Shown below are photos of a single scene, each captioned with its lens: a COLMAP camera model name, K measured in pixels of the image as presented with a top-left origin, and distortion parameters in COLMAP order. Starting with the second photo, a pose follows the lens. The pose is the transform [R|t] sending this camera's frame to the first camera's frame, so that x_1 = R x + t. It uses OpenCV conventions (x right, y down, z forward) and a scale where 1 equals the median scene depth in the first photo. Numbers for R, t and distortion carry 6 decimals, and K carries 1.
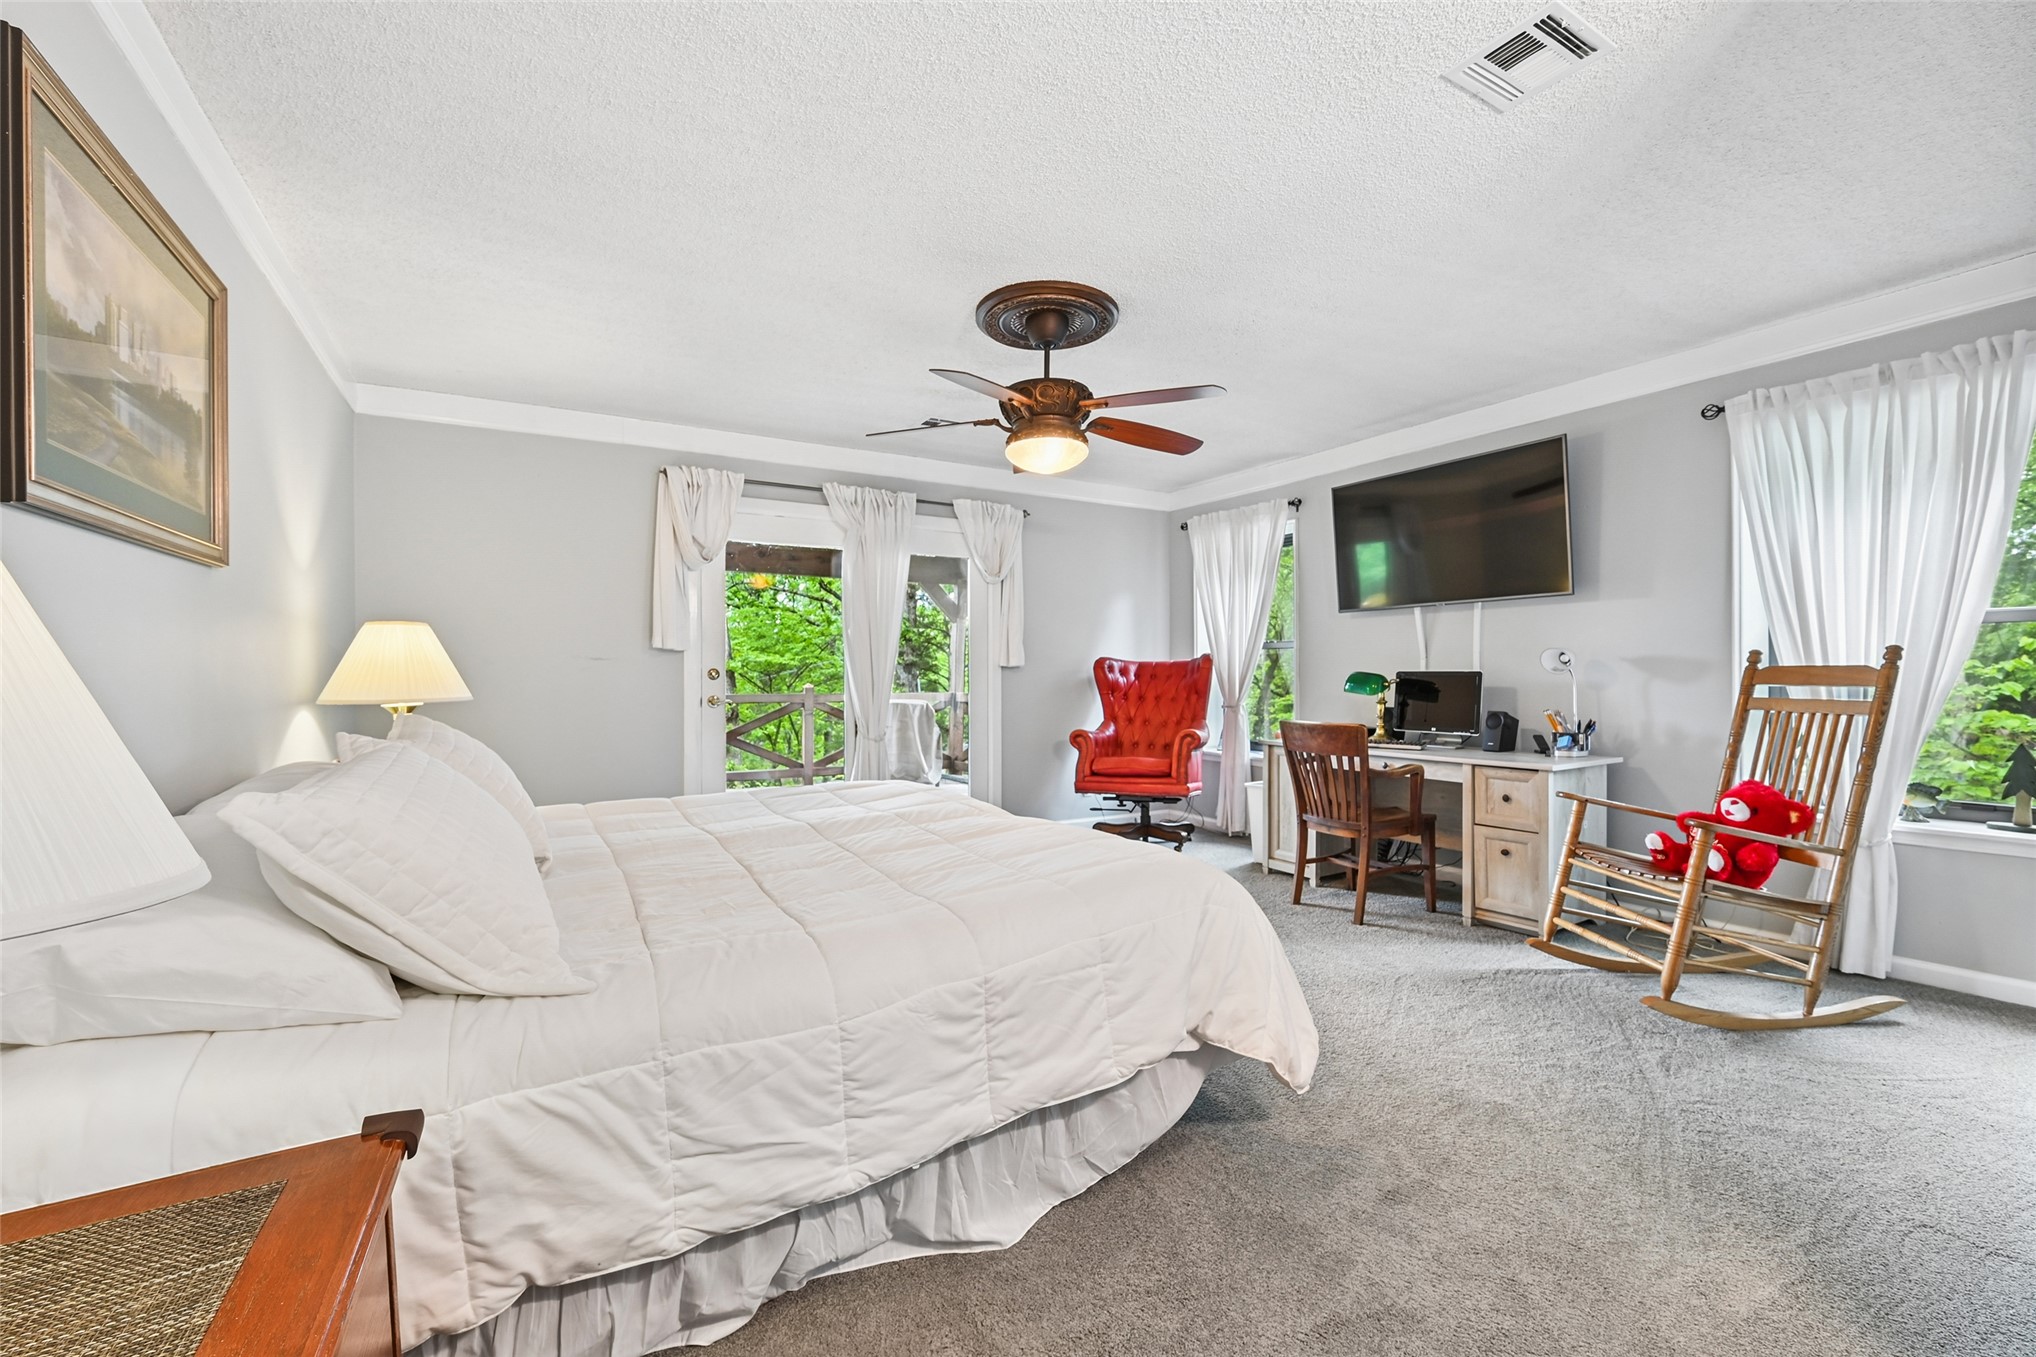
lens RADIAL K [[841.1, 0, 1030.2], [0, 841.1, 681.3], [0, 0, 1]] dist [-0.000958, 0.000130]
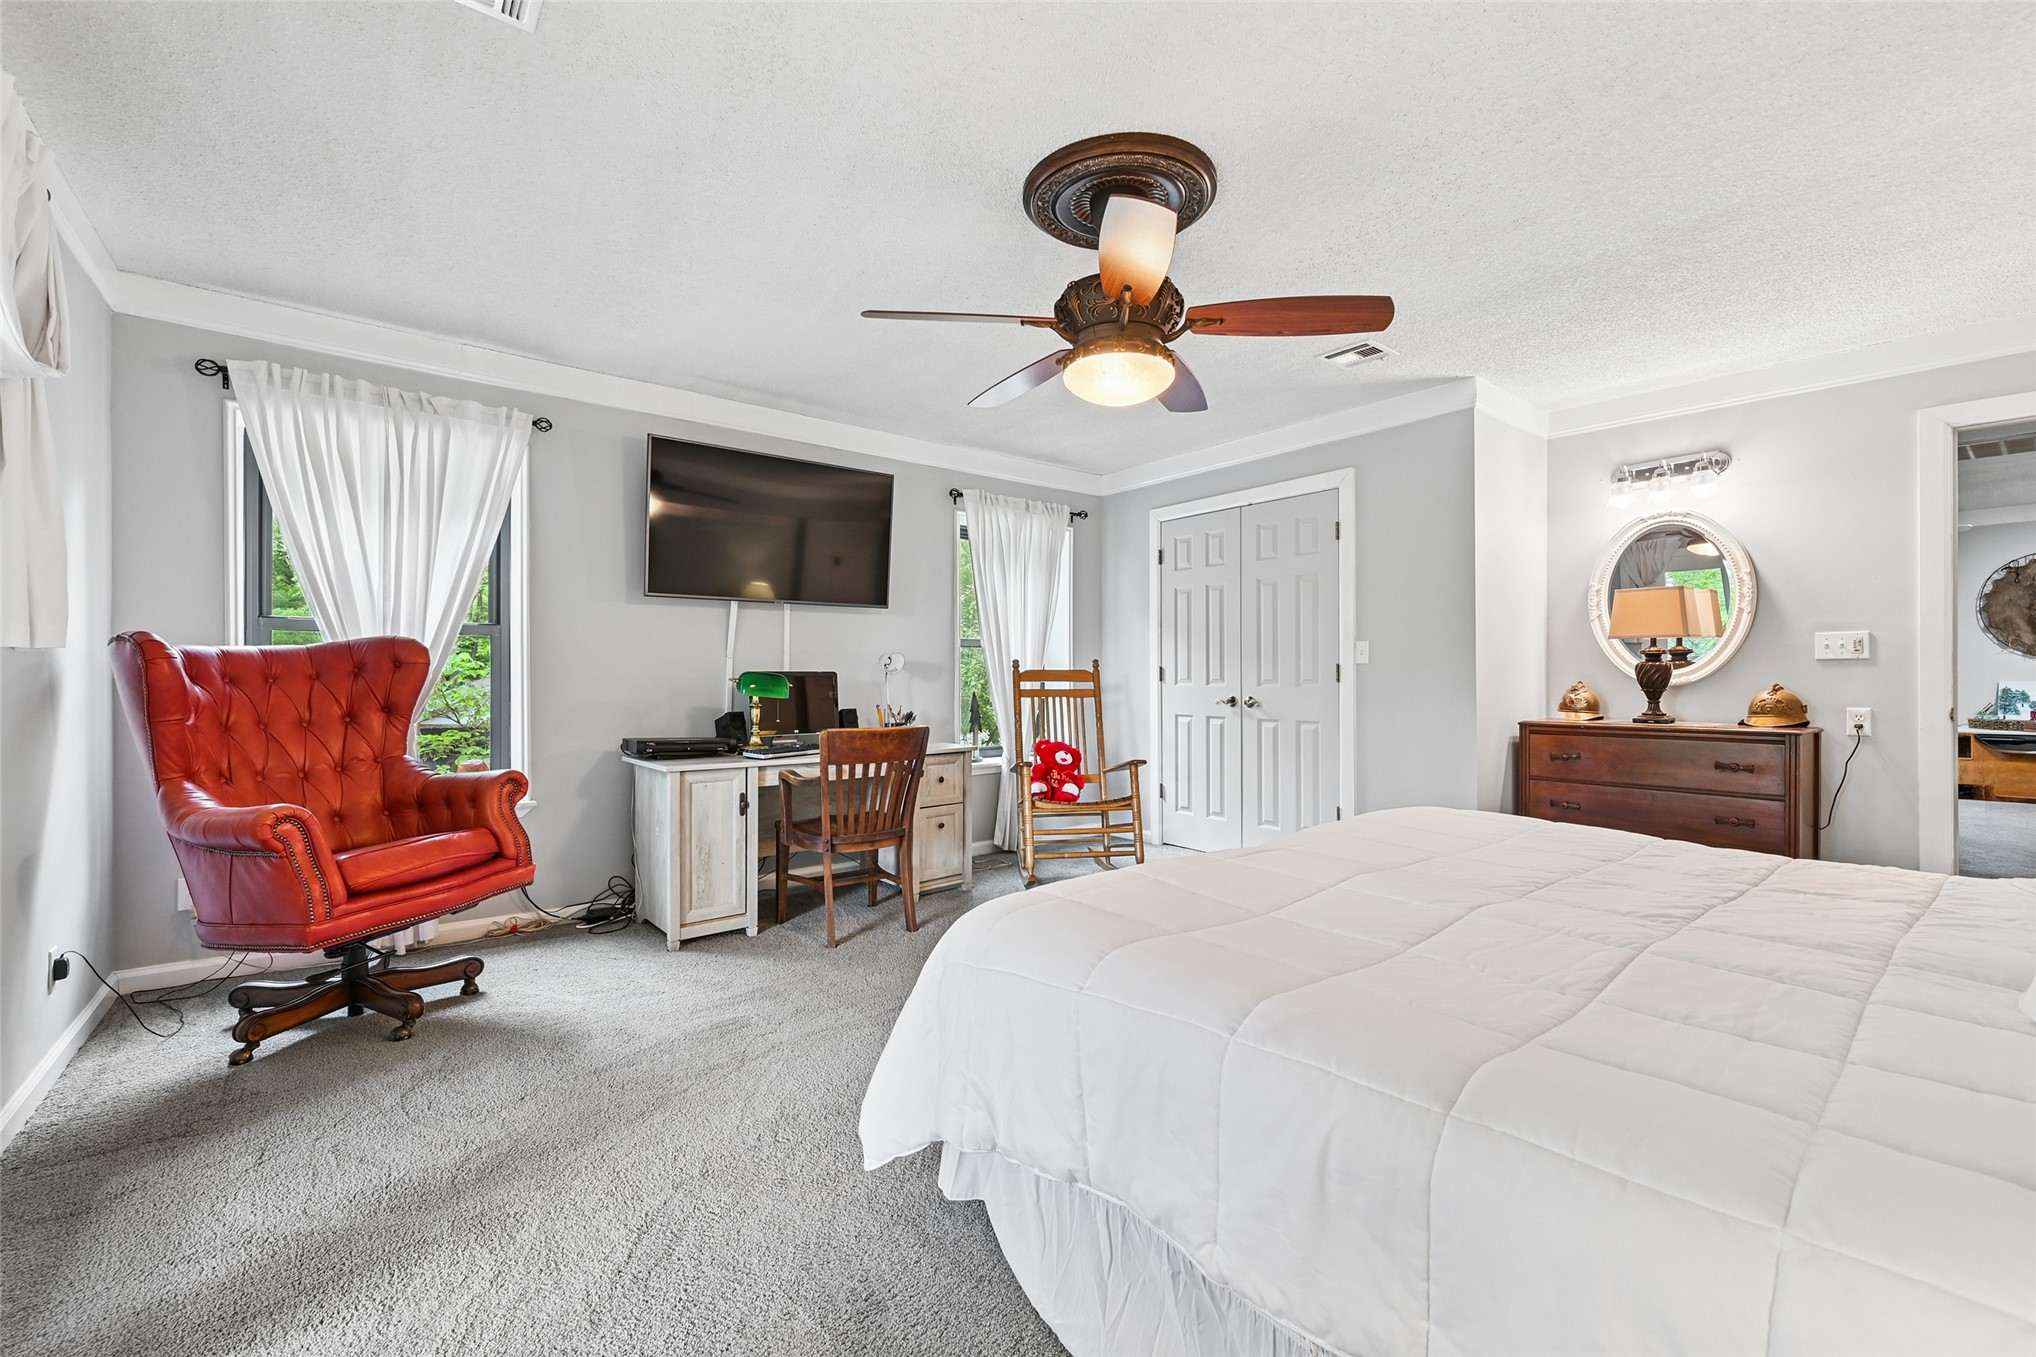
lens RADIAL K [[841.1, 0, 1029.3], [0, 841.1, 673.4], [0, 0, 1]] dist [-0.000958, 0.000130]
pose [[-0.133453, -0.002655, 0.991052, -0.545724], [0.004250, 0.999986, 0.003251, -0.012230], [-0.991046, 0.004645, -0.133440, 0.905613]]
